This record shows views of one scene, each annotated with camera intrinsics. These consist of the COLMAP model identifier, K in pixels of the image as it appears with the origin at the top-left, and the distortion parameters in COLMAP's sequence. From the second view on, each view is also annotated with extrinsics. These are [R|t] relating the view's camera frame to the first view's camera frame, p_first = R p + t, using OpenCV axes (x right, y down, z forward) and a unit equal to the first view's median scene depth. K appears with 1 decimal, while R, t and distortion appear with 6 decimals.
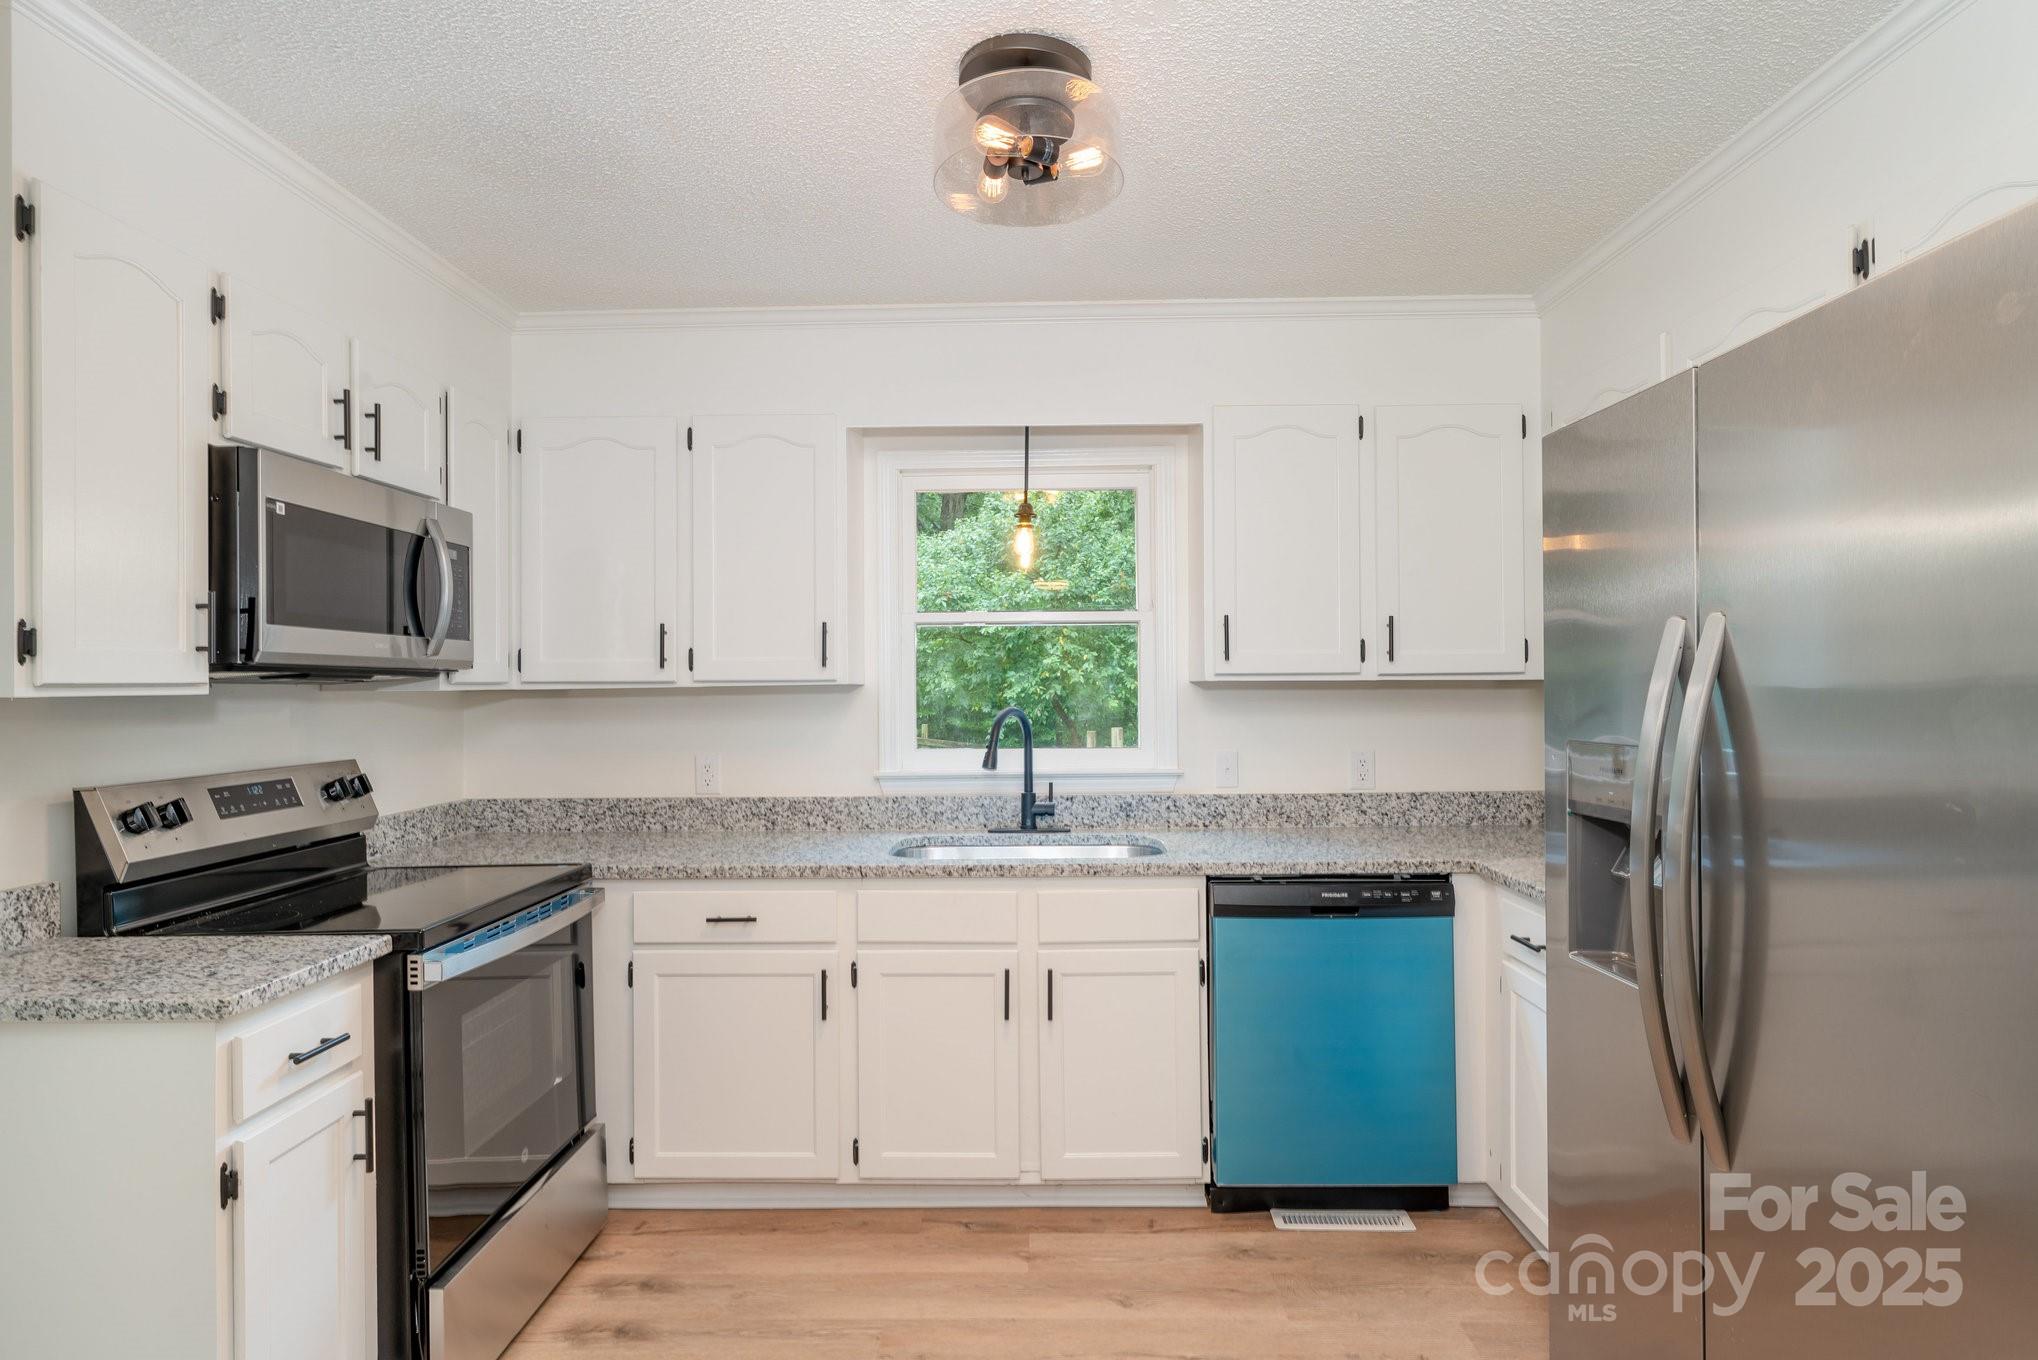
lens RADIAL K [[1089.3, 0, 1020.0], [0, 1089.3, 684.1], [0, 0, 1]] dist [-0.000623, 0.000163]
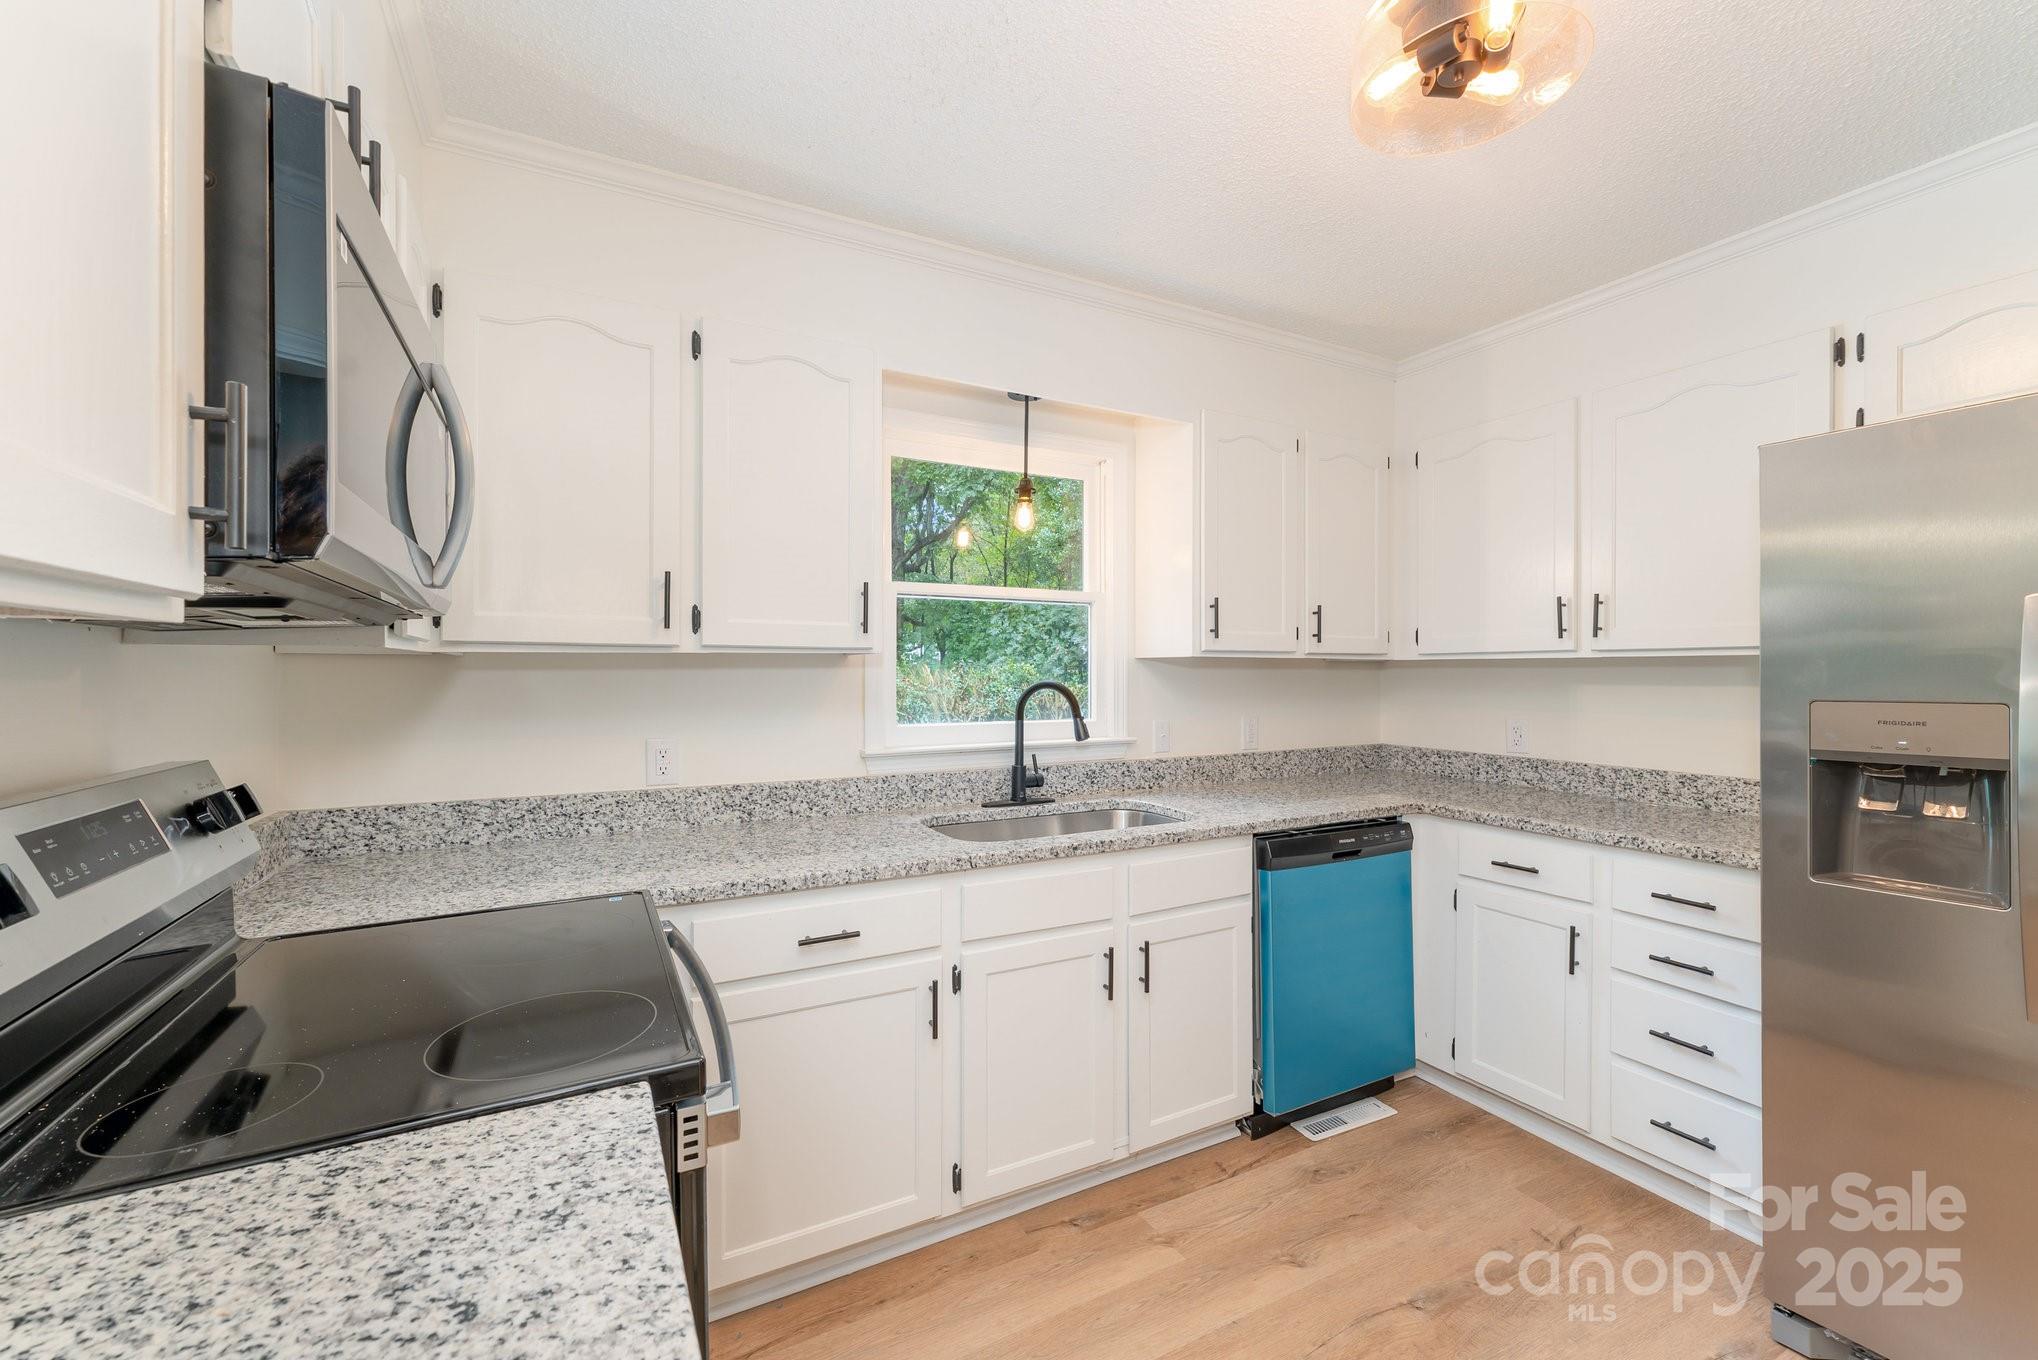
lens RADIAL K [[828.7, 0, 1020.7], [0, 828.7, 678.6], [0, 0, 1]] dist [-0.002542, 0.000269]
pose [[0.875603, 0.004456, 0.483012, -0.384613], [-0.007123, 0.999968, 0.003687, 0.017456], [-0.482980, -0.006669, 0.875606, 0.344866]]
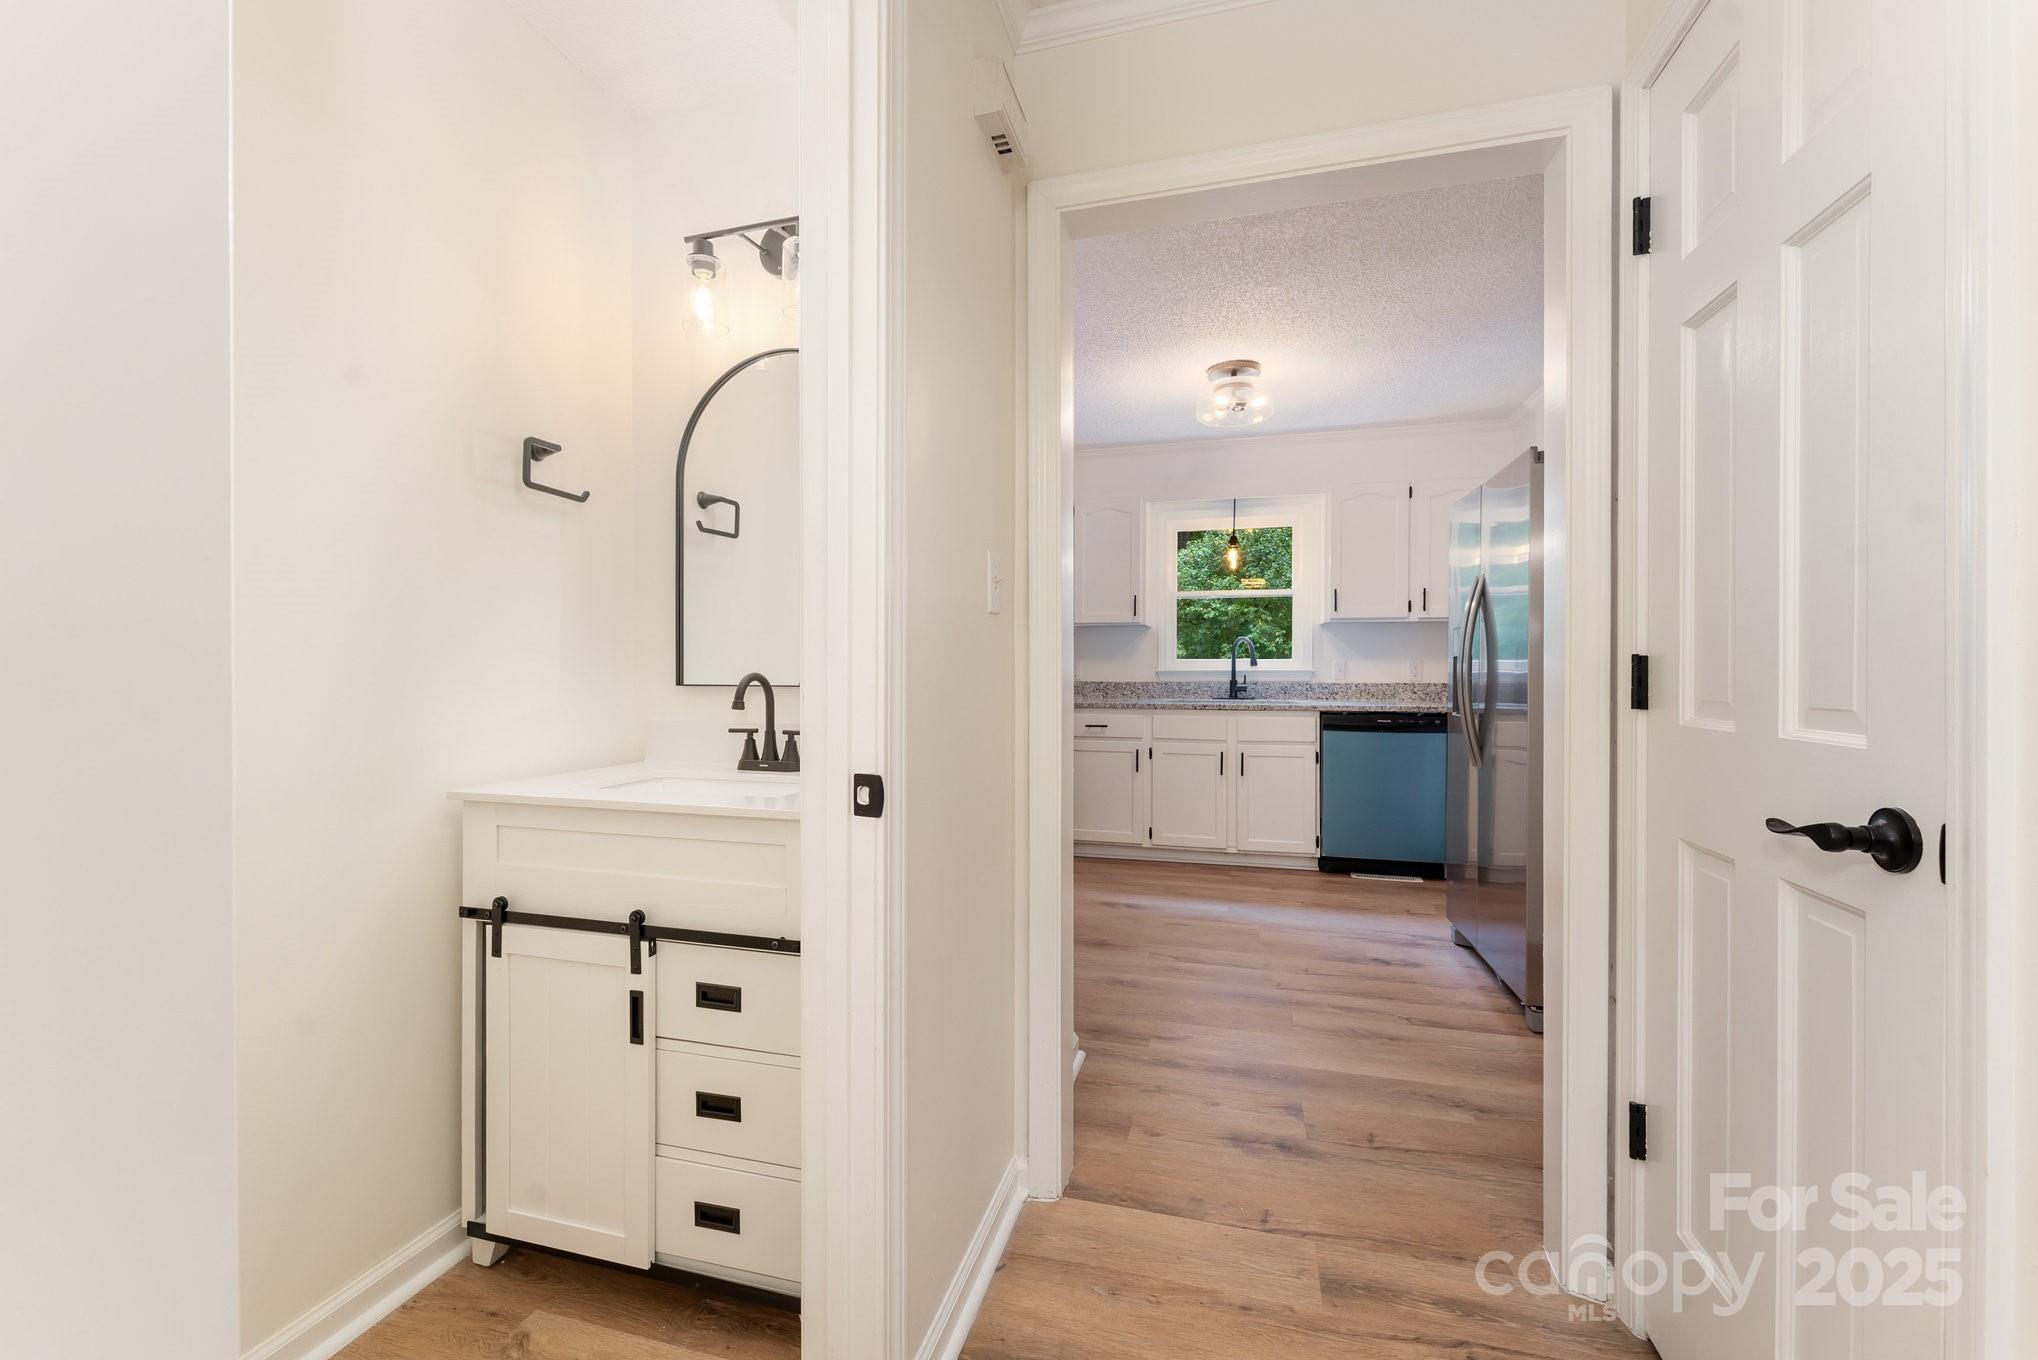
lens RADIAL K [[828.7, 0, 1021.3], [0, 828.7, 677.6], [0, 0, 1]] dist [-0.002542, 0.000269]
pose [[0.969220, 0.010655, -0.245964, 0.004460], [-0.007528, 0.999878, 0.013650, 0.082039], [0.246080, -0.011379, 0.969183, -0.611663]]
